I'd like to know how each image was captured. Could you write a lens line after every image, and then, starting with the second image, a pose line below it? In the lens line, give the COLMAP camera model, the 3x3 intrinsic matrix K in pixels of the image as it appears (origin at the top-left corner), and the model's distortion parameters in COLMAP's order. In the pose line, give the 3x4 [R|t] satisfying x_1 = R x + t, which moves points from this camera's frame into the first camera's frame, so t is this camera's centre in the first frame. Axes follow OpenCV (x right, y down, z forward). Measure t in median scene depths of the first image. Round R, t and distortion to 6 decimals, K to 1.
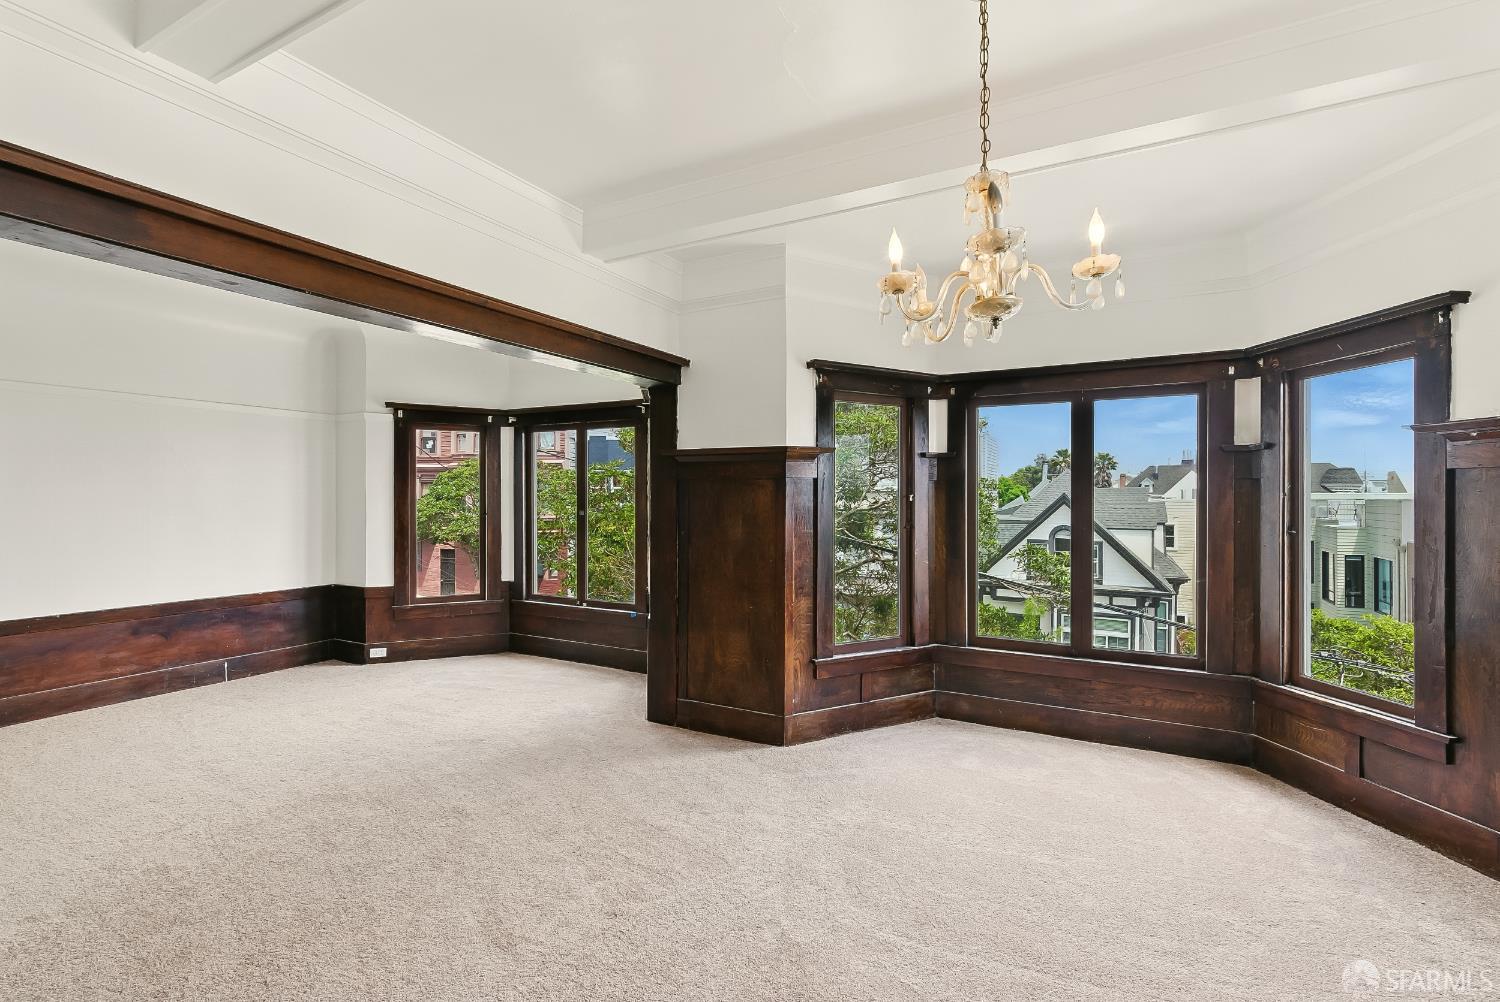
lens RADIAL K [[665.4, 0, 752.5], [0, 665.4, 496.2], [0, 0, 1]] dist [-0.000548, 0.000116]
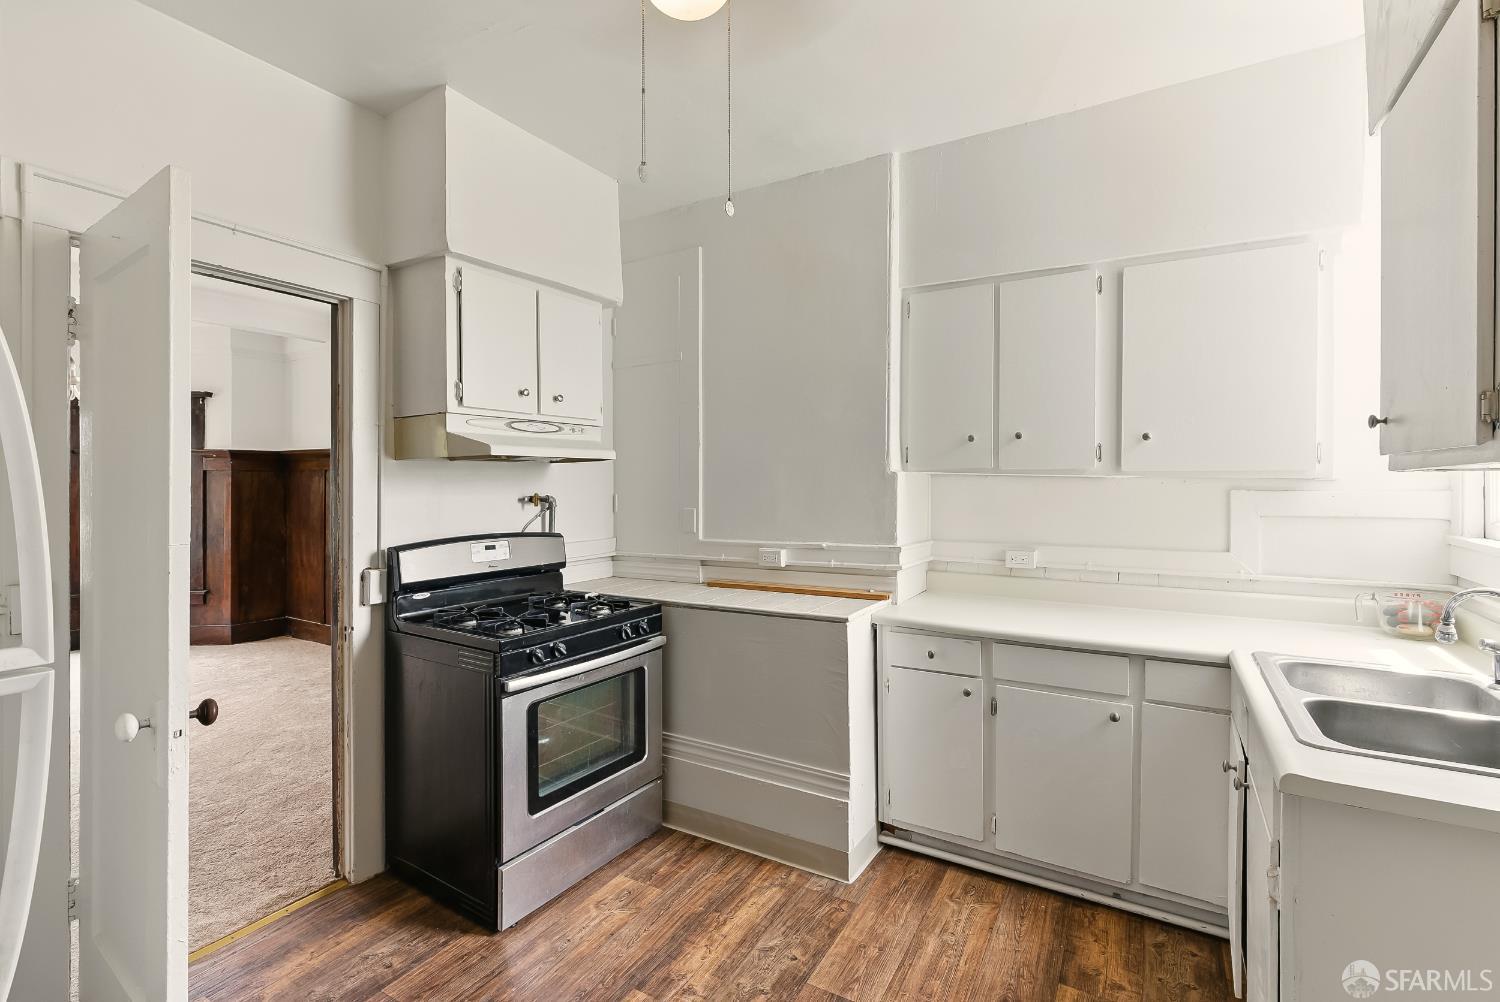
lens RADIAL K [[665.4, 0, 749.5], [0, 665.4, 493.8], [0, 0, 1]] dist [-0.000548, 0.000116]
pose [[0.086249, -0.003809, 0.996266, -1.004551], [-0.003631, 0.999985, 0.004138, 0.020455], [-0.996267, -0.003974, 0.086234, -1.001178]]
